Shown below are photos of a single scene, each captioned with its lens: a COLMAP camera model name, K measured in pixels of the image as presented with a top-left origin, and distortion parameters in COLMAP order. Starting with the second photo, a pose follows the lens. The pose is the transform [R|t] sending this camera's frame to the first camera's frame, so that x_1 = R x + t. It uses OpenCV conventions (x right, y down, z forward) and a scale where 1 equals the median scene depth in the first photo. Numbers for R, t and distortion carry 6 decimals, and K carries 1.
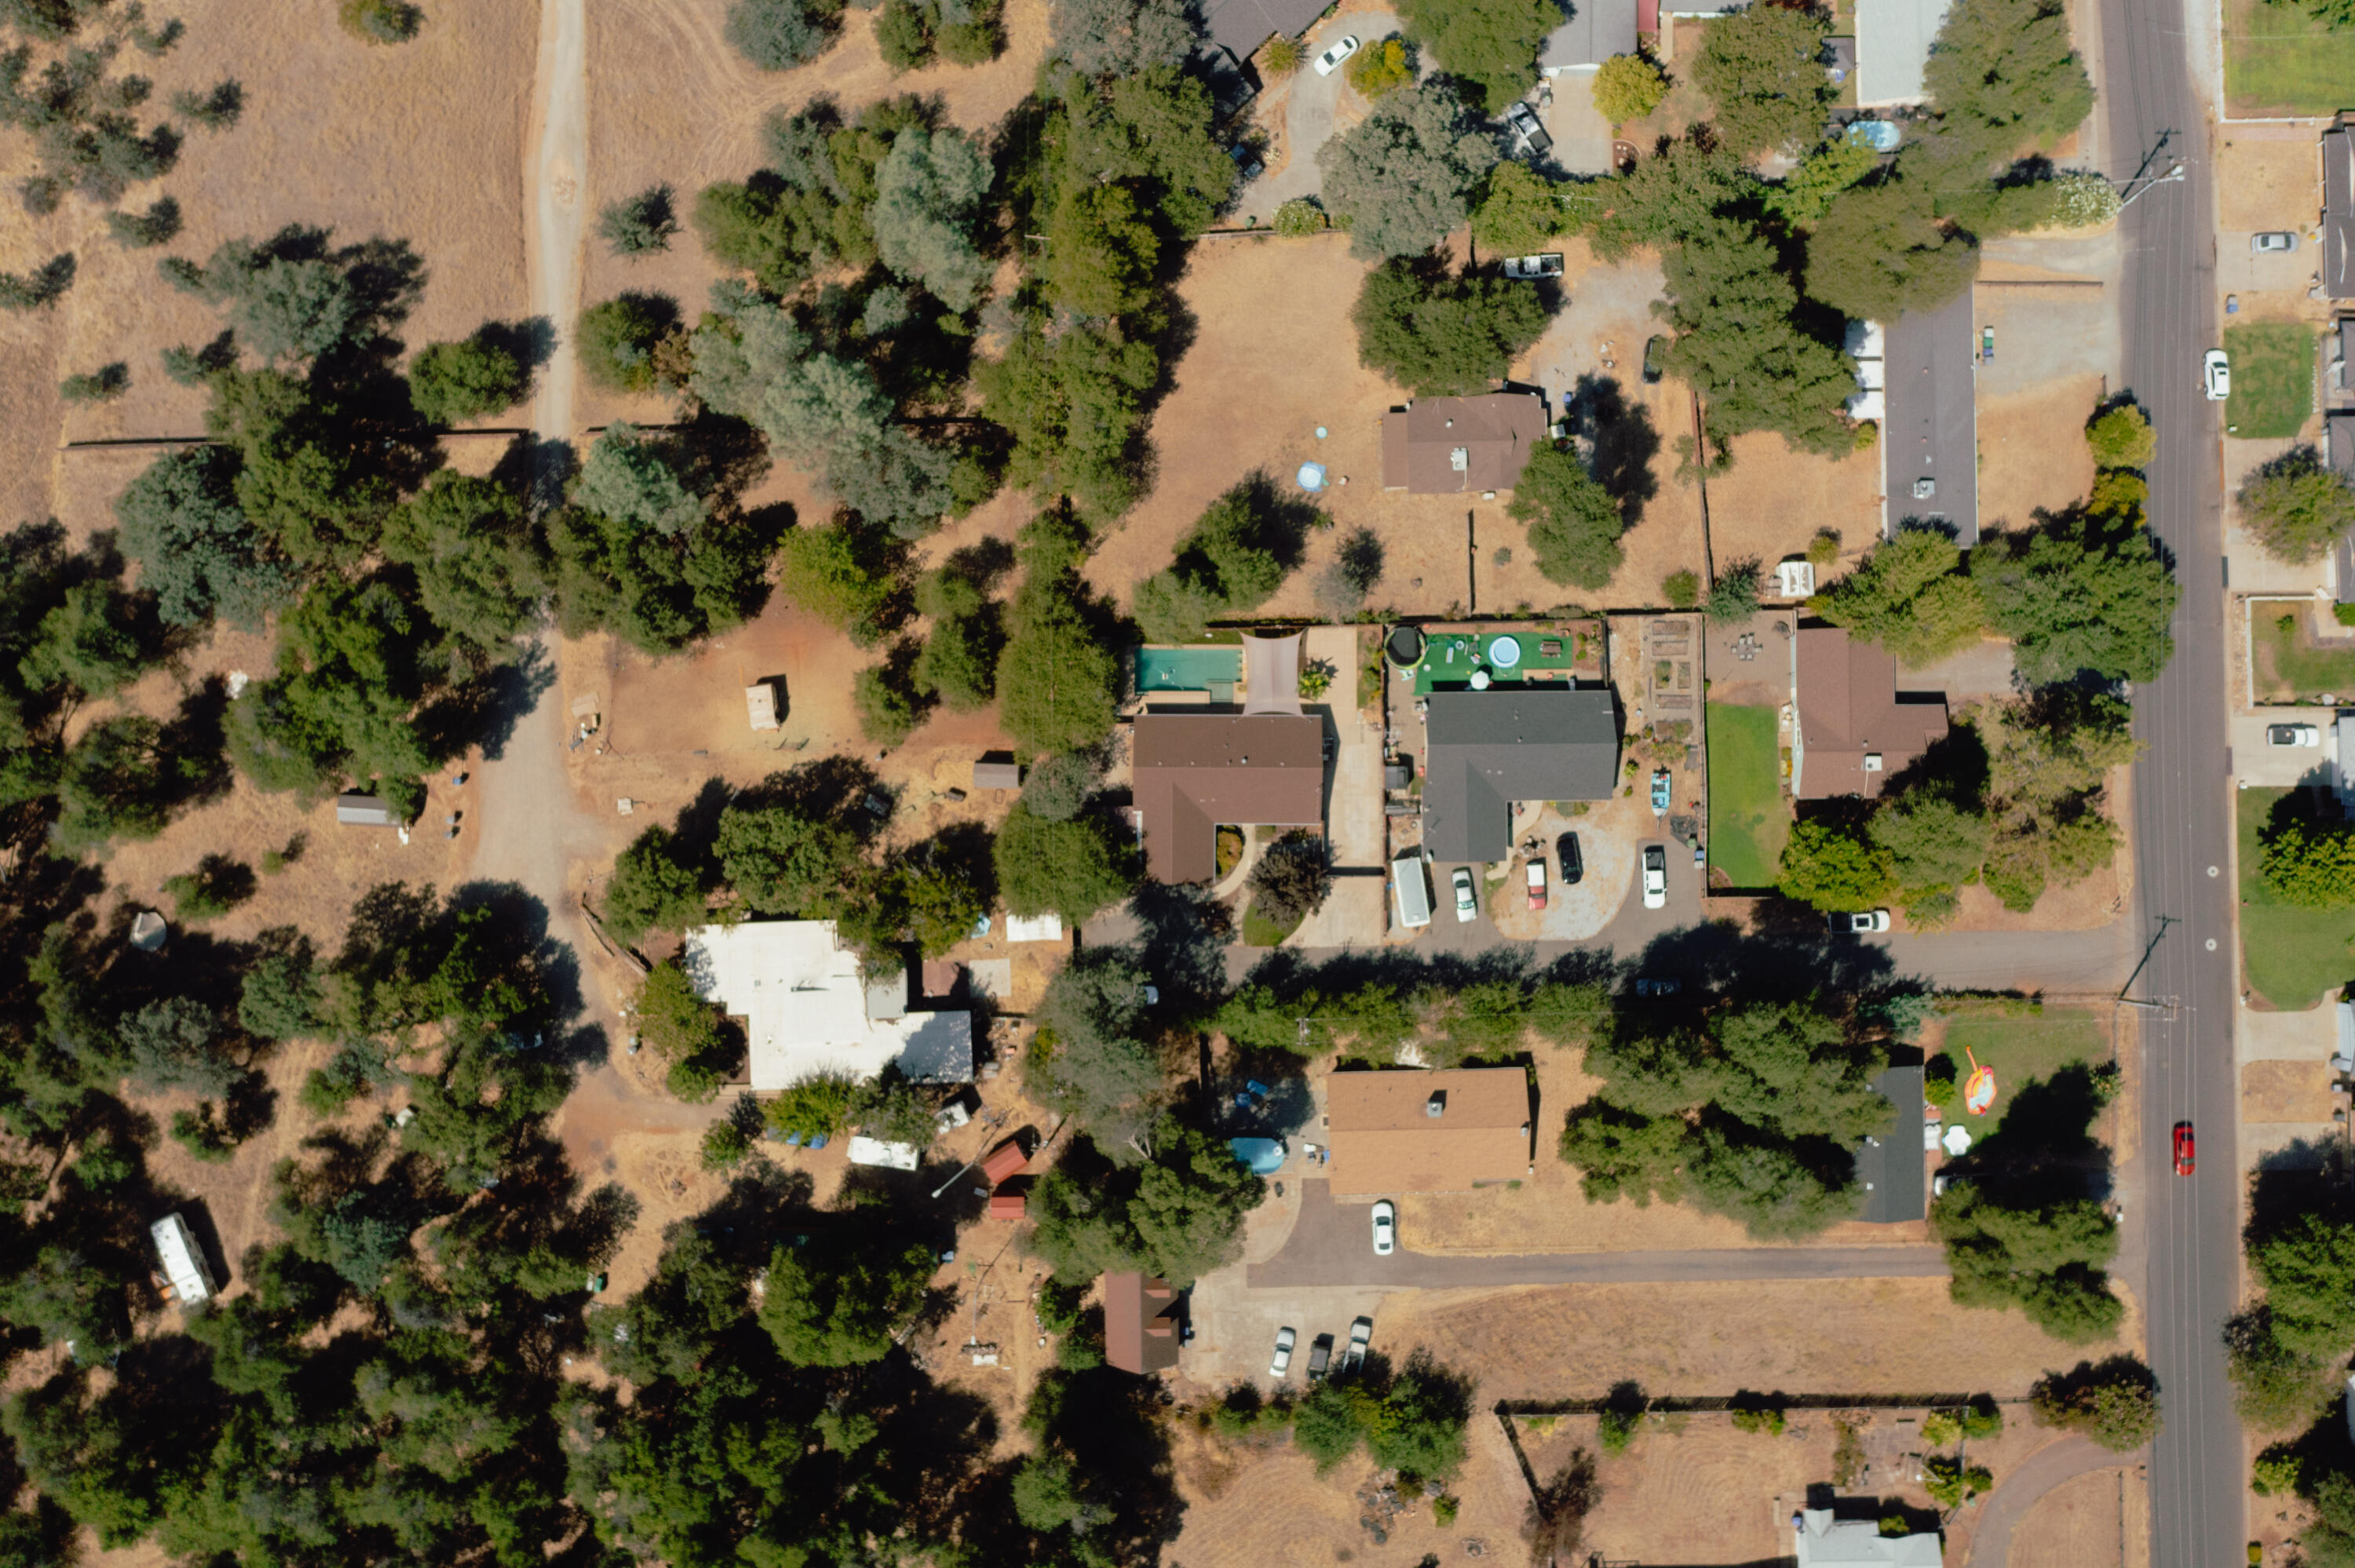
lens RADIAL K [[1839.9, 0, 1184.3], [0, 1839.9, 790.1], [0, 0, 1]] dist [0.003800, 0.002192]
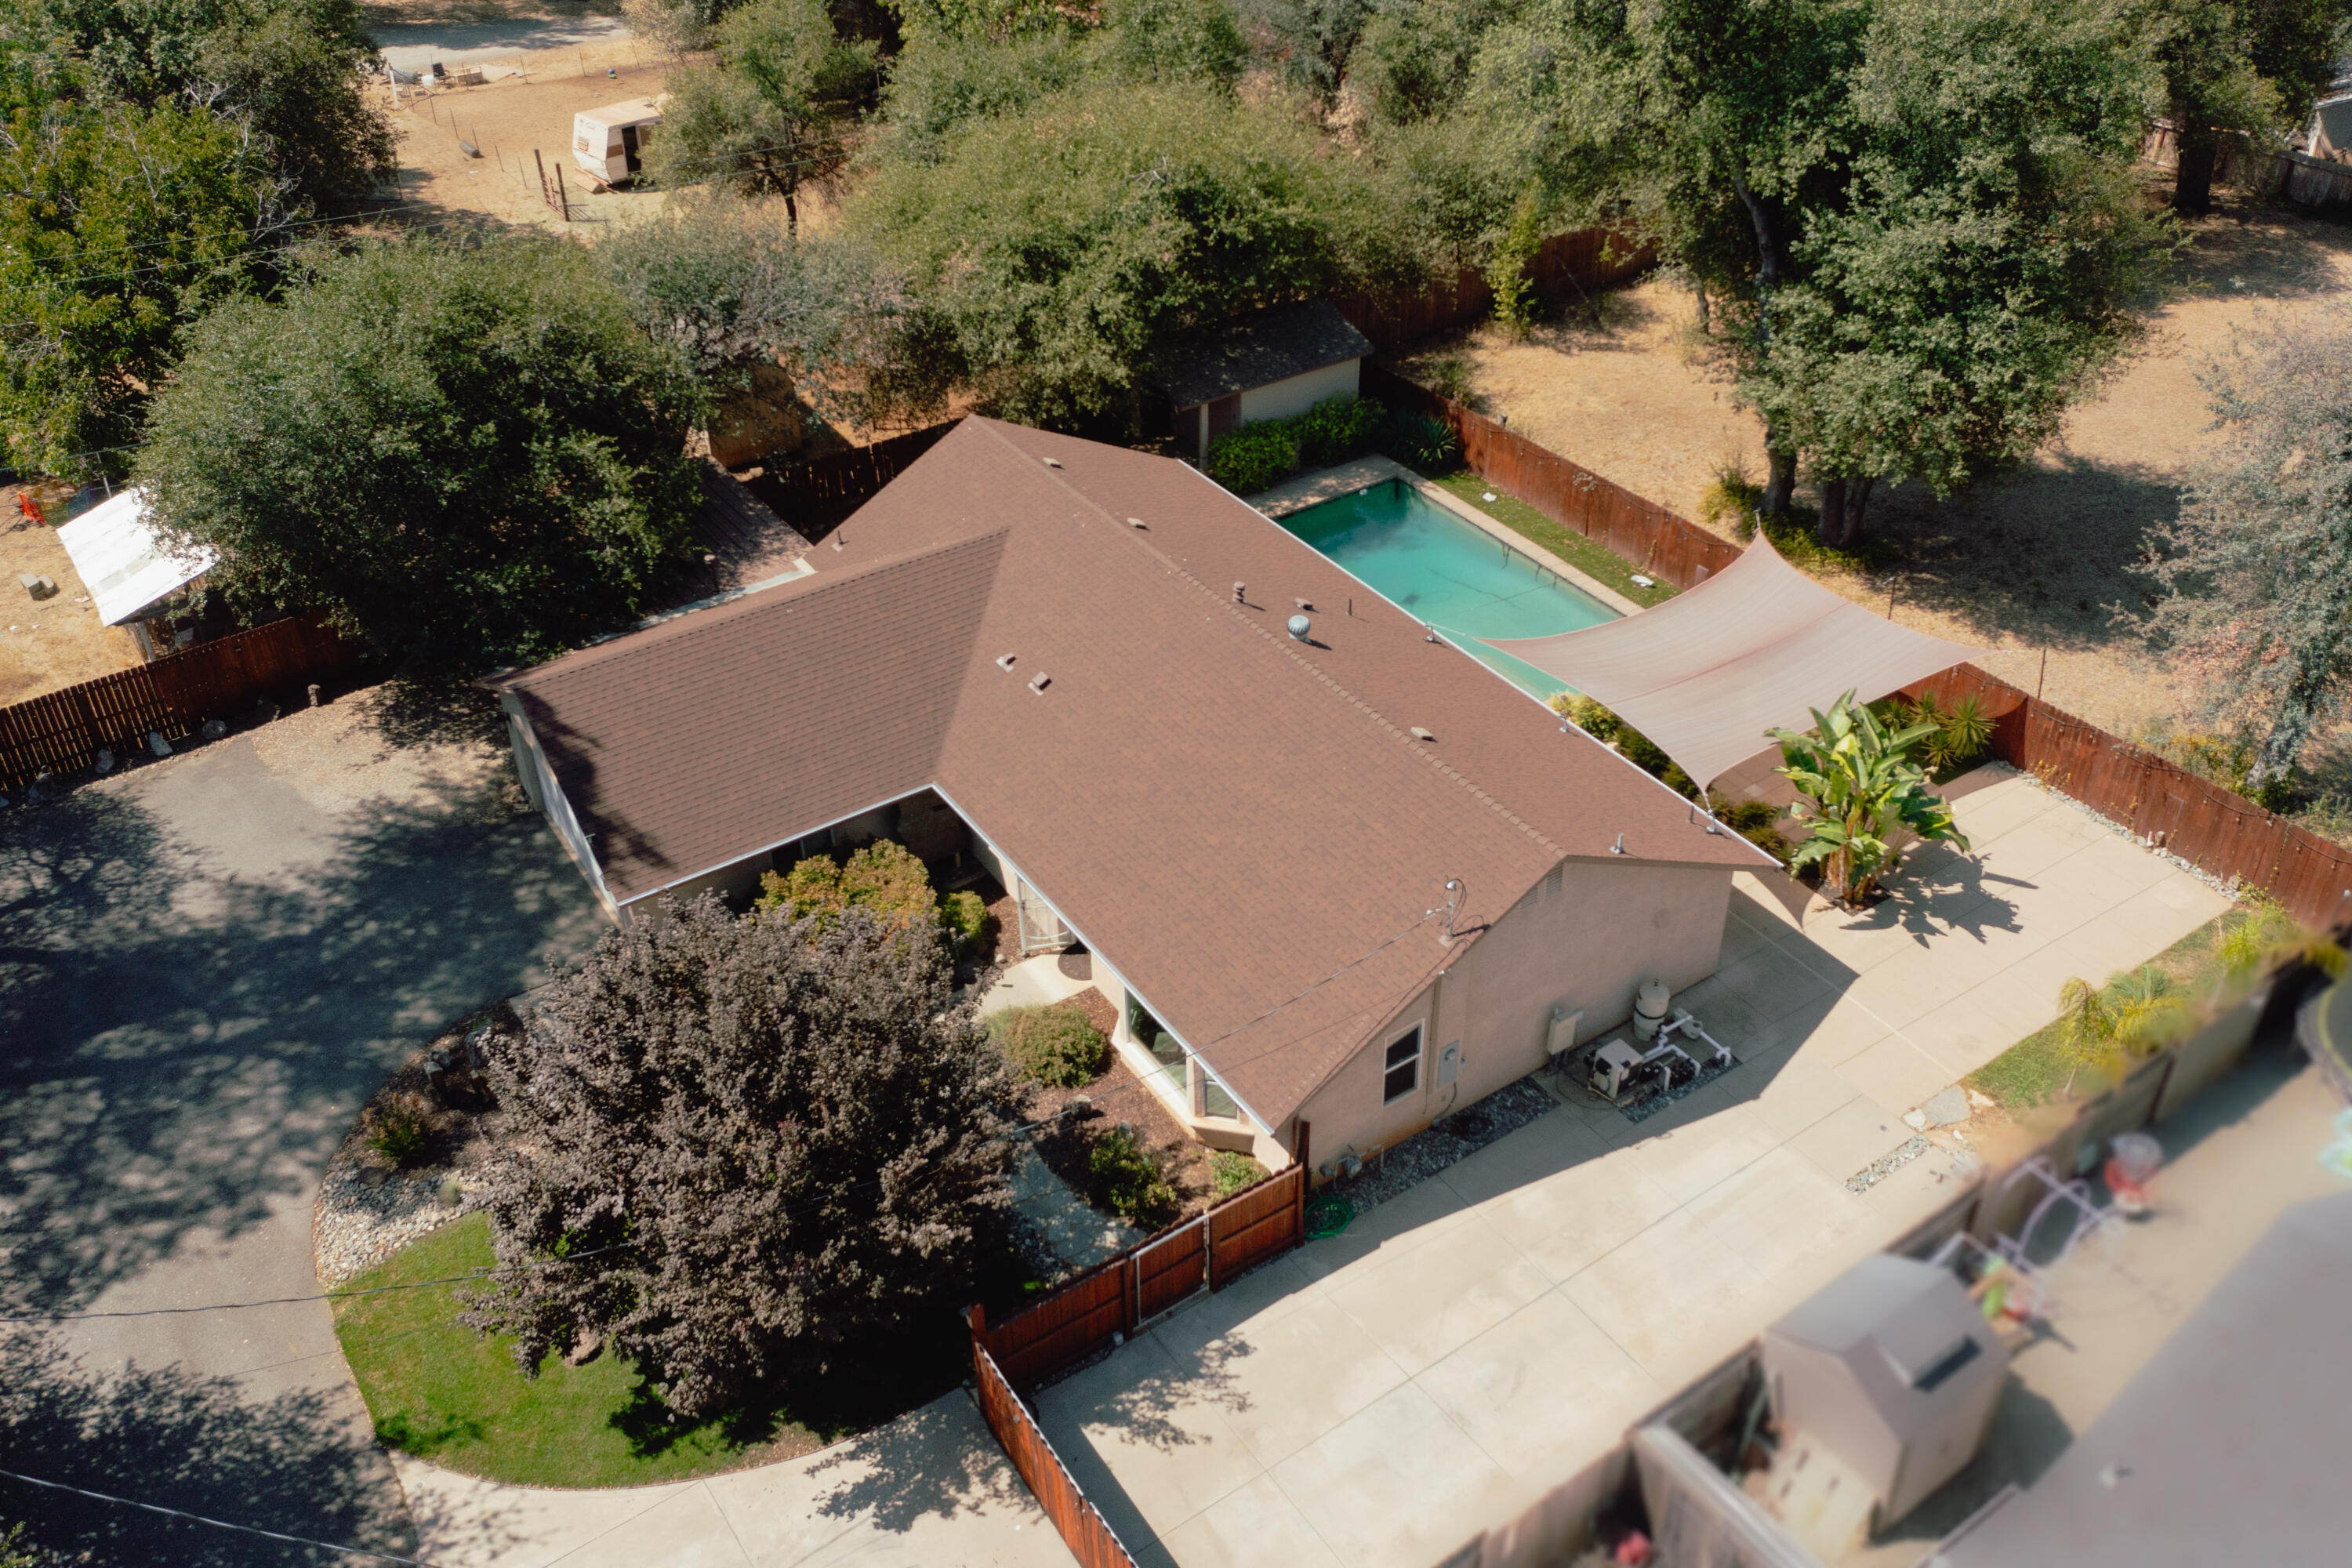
lens RADIAL K [[1959.2, 0, 1197.5], [0, 1959.2, 785.1], [0, 0, 1]] dist [0.010680, 0.003710]
pose [[0.565311, 0.485324, -0.666997, 0.162800], [-0.824368, 0.360834, -0.436138, 0.082710], [0.029007, 0.796404, 0.604069, 0.874727]]
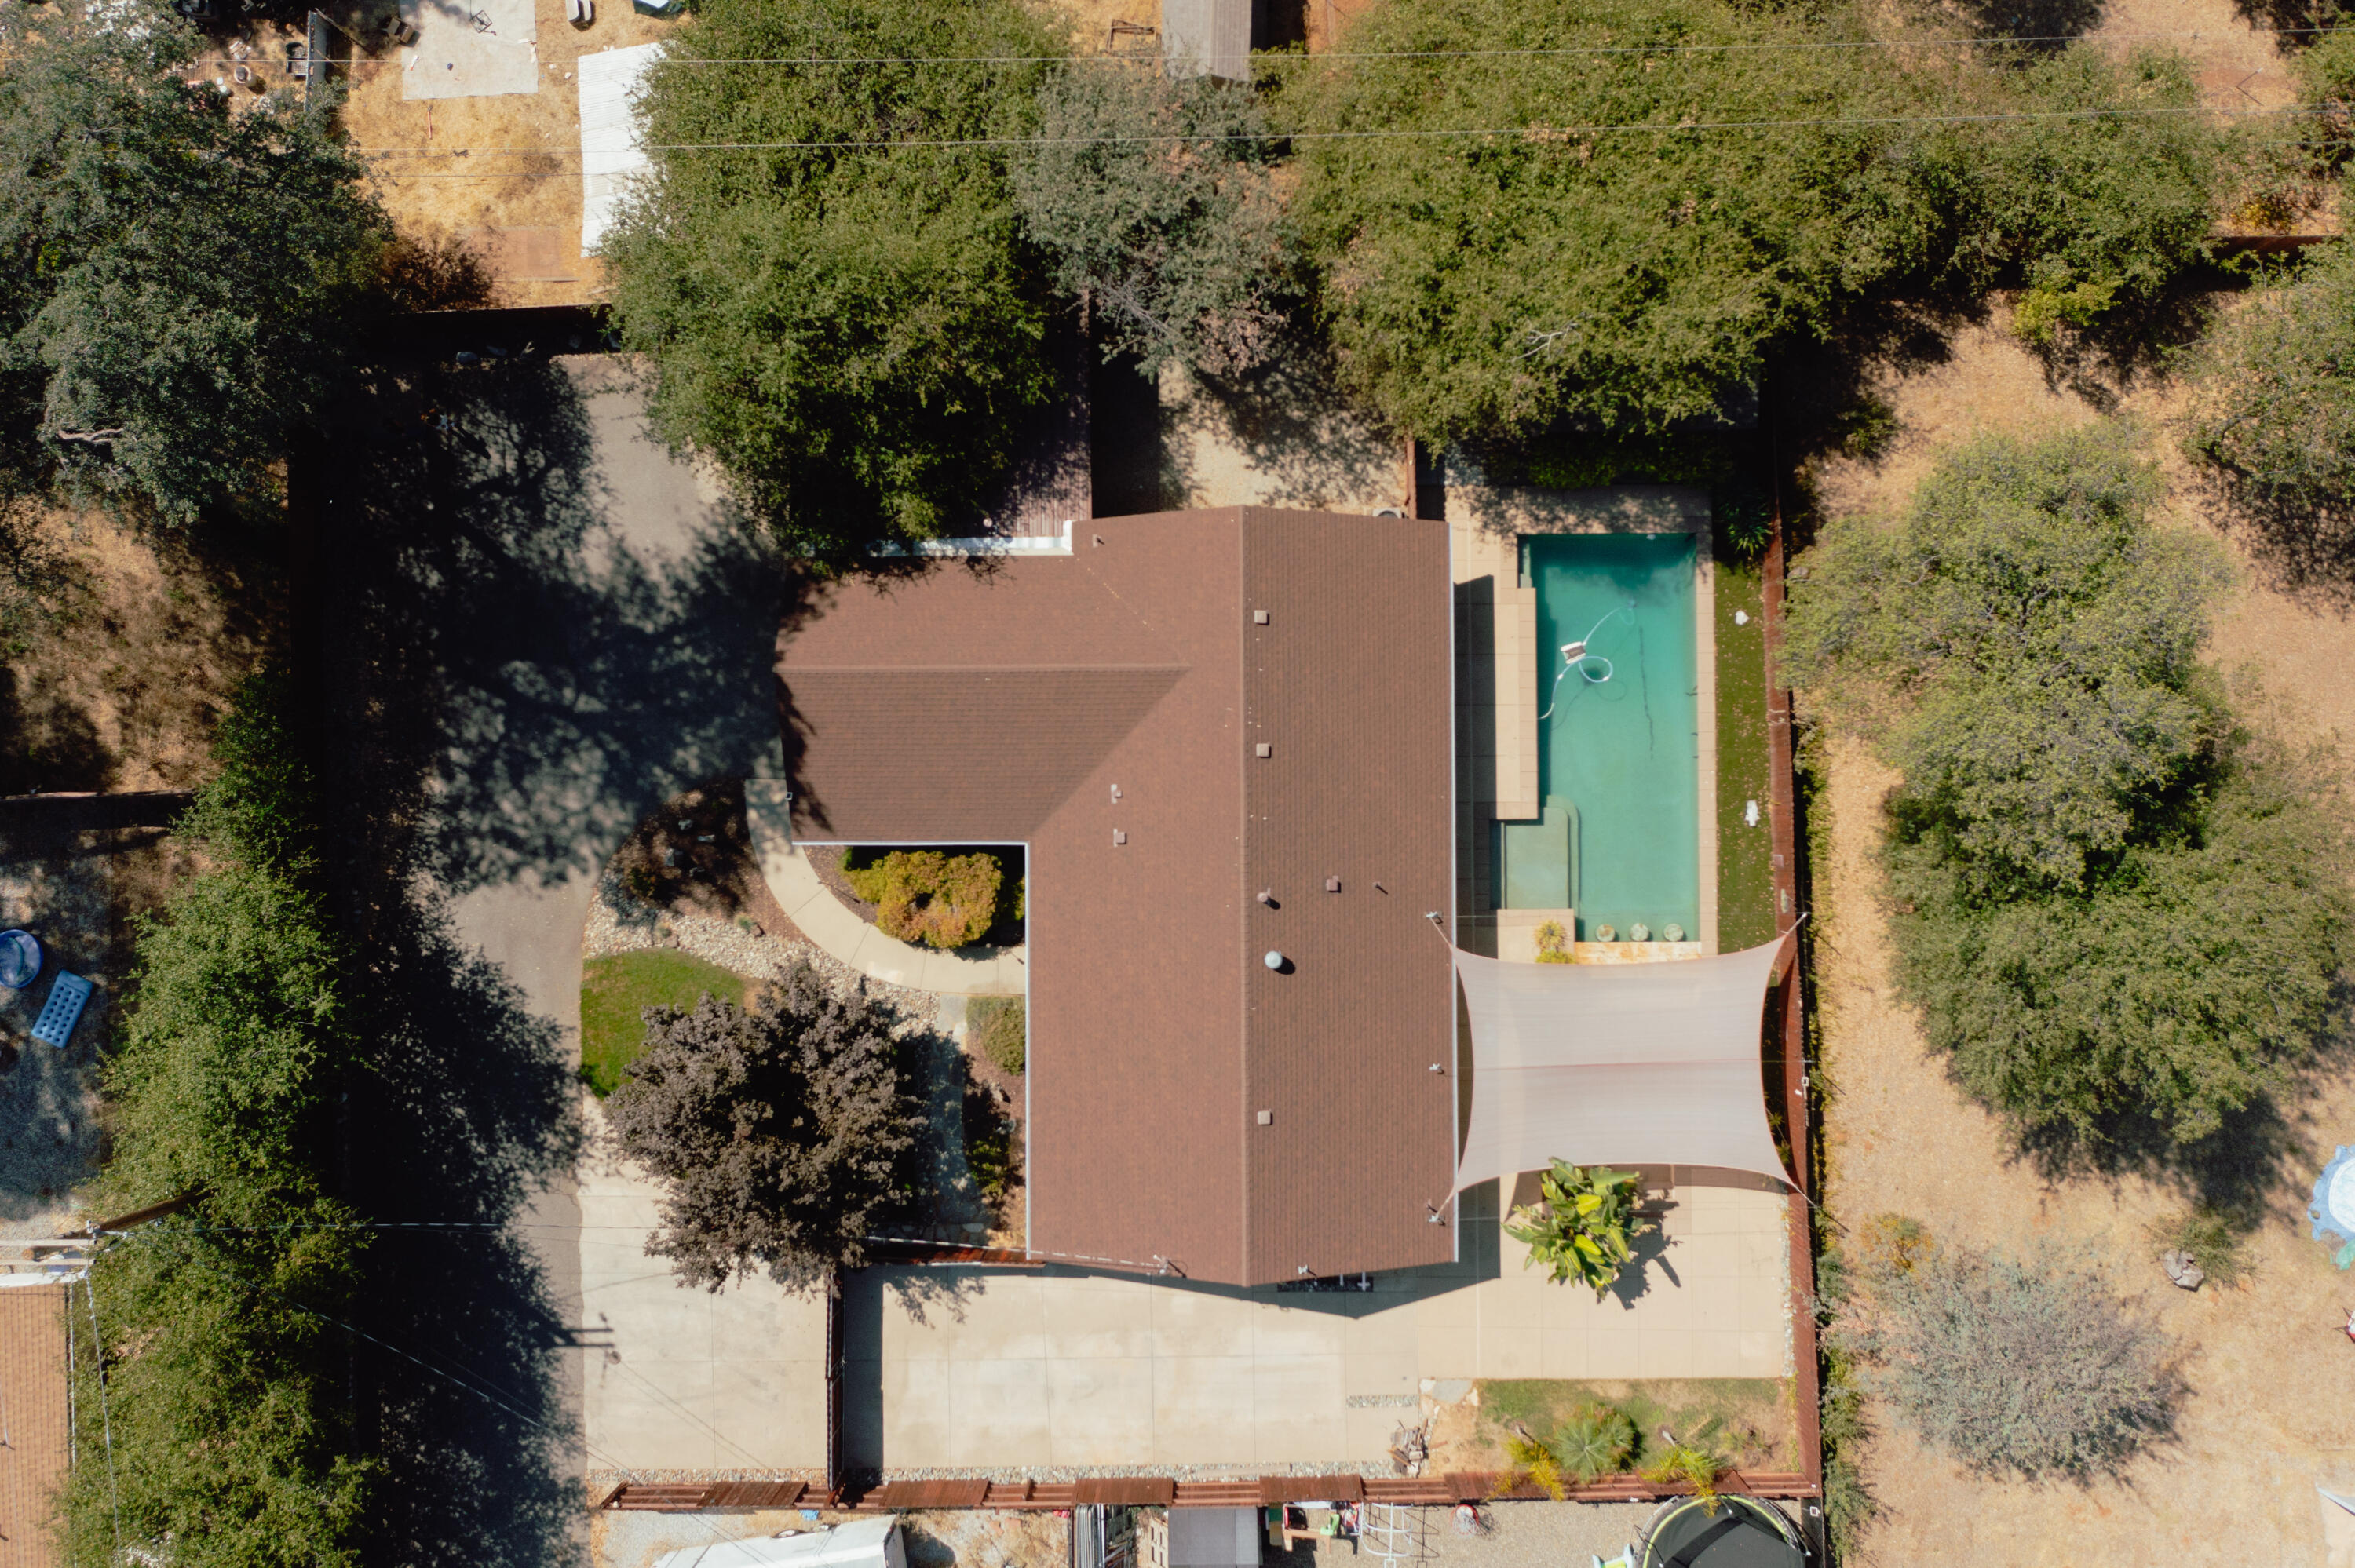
lens RADIAL K [[1839.9, 0, 1184.3], [0, 1839.9, 790.1], [0, 0, 1]] dist [0.003800, 0.002192]
pose [[0.008970, 0.999844, -0.015218, 0.013359], [-0.998791, 0.009694, 0.048189, -0.015657], [0.048329, 0.014767, 0.998722, 0.738757]]
